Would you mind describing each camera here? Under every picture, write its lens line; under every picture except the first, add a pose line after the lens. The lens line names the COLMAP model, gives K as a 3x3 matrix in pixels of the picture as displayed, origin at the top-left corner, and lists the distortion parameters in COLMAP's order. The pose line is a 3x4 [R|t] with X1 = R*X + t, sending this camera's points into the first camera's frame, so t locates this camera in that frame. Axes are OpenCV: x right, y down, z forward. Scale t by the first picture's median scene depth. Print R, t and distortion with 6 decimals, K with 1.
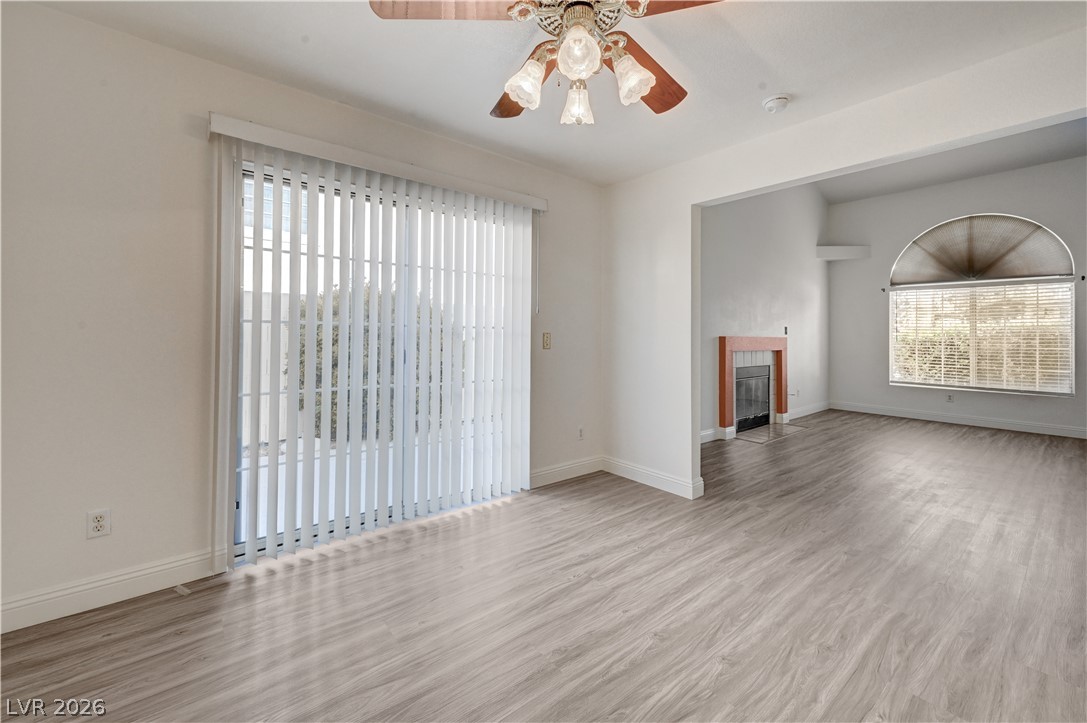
lens RADIAL K [[437.1, 0, 545.2], [0, 437.1, 334.2], [0, 0, 1]] dist [0.001884, 0.000620]
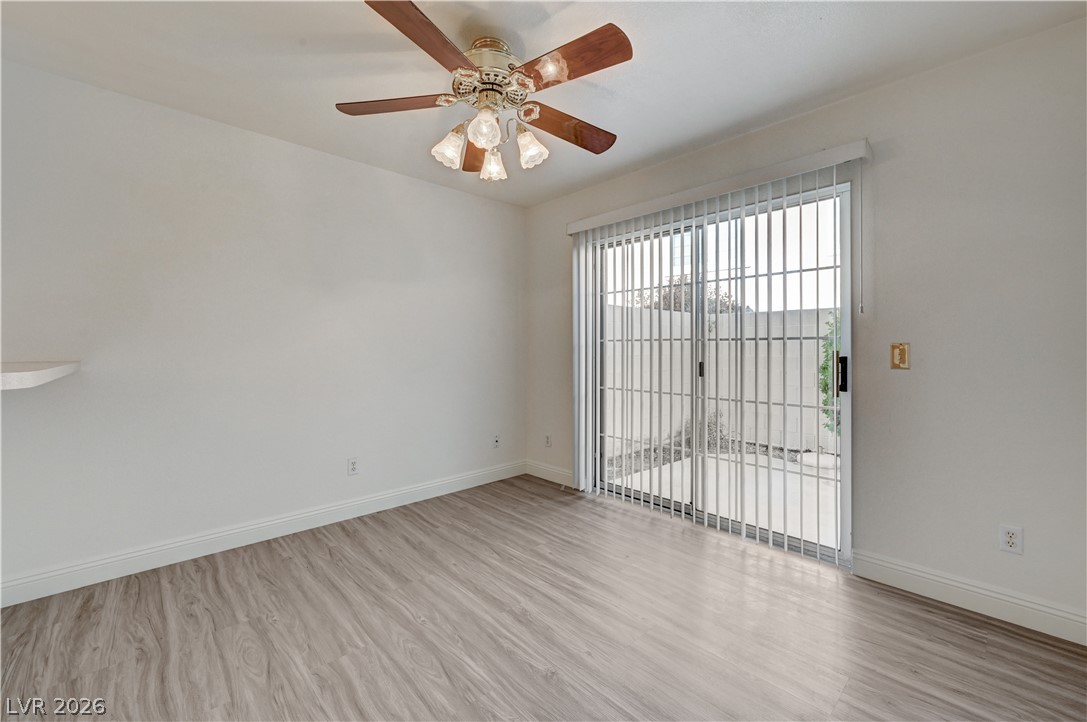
lens RADIAL K [[438.4, 0, 547.6], [0, 438.4, 343.7], [0, 0, 1]] dist [-0.002300, 0.000452]
pose [[0.077144, -0.018814, -0.996842, 0.999097], [0.008594, 0.999797, -0.018204, 0.008851], [0.996983, -0.007163, 0.077290, 0.779025]]
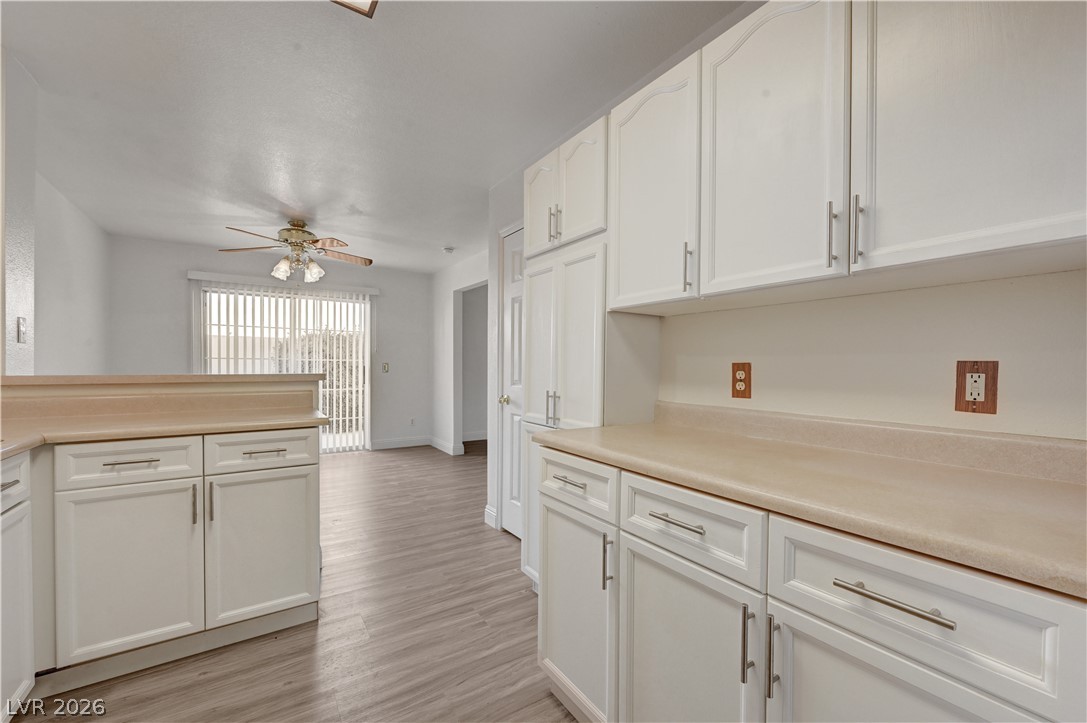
lens RADIAL K [[434.0, 0, 541.7], [0, 434.0, 370.7], [0, 0, 1]] dist [-0.002029, -0.000119]
pose [[0.995282, -0.001137, -0.097020, 1.356563], [0.002789, 0.999853, 0.016895, -0.000719], [0.096987, -0.017086, 0.995139, -1.144734]]
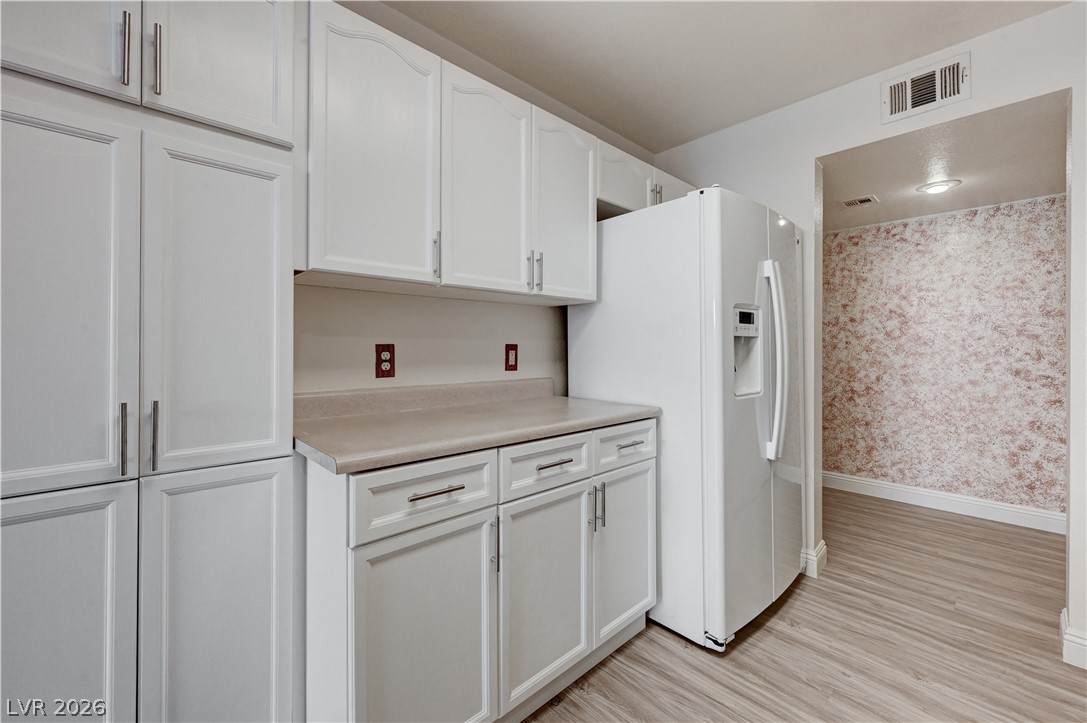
lens RADIAL K [[438.4, 0, 547.6], [0, 438.4, 344.2], [0, 0, 1]] dist [-0.002300, 0.000452]
pose [[-0.076657, -0.003477, 0.997051, 0.797163], [-0.011775, 0.999927, 0.002581, -0.006312], [-0.996988, -0.011542, -0.076692, -0.588166]]
